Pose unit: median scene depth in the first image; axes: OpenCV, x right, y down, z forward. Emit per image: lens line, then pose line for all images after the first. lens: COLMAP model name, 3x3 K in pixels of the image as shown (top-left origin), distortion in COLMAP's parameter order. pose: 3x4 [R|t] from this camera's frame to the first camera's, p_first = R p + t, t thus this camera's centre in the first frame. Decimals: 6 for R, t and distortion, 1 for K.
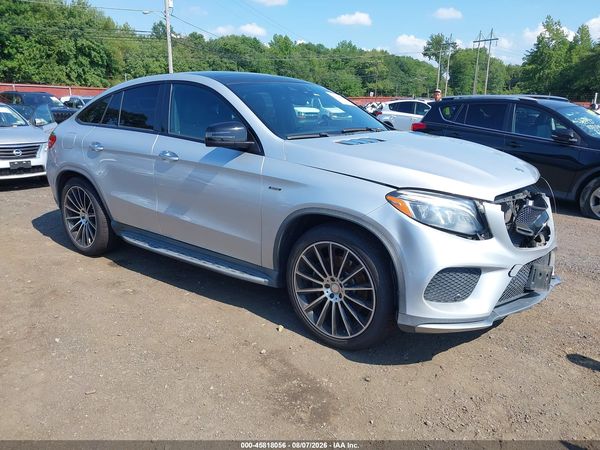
lens RADIAL K [[524.9, 0, 278.6], [0, 524.9, 196.5], [0, 0, 1]] dist [0.048325, -0.049698]
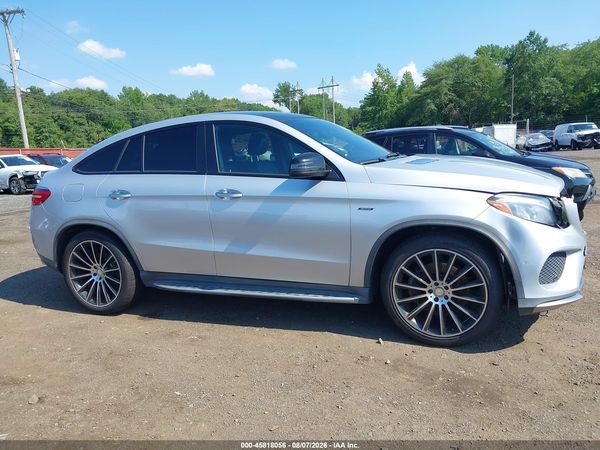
lens RADIAL K [[545.1, 0, 247.6], [0, 545.1, 193.4], [0, 0, 1]] dist [0.062973, -0.090555]
pose [[0.949806, -0.086256, 0.300714, -0.393470], [0.118166, 0.988946, -0.089564, 0.017110], [-0.289664, 0.120602, 0.949500, -0.001840]]
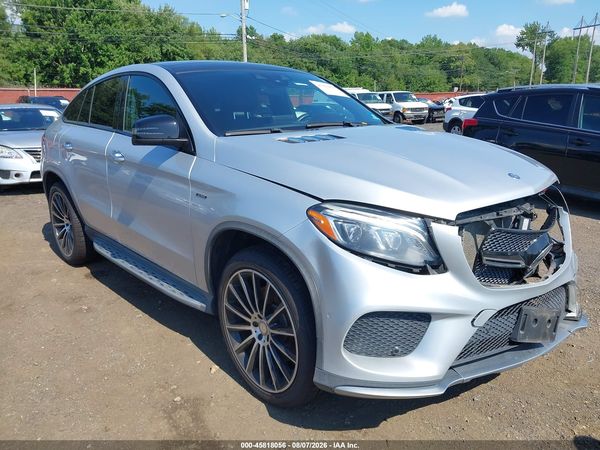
lens RADIAL K [[520.1, 0, 299.4], [0, 520.1, 181.4], [0, 0, 1]] dist [0.025861, -0.002245]
pose [[0.985638, 0.003420, -0.168837, 0.188725], [-0.008398, 0.999550, -0.028783, -0.012567], [0.168663, 0.029787, 0.985224, 0.160944]]
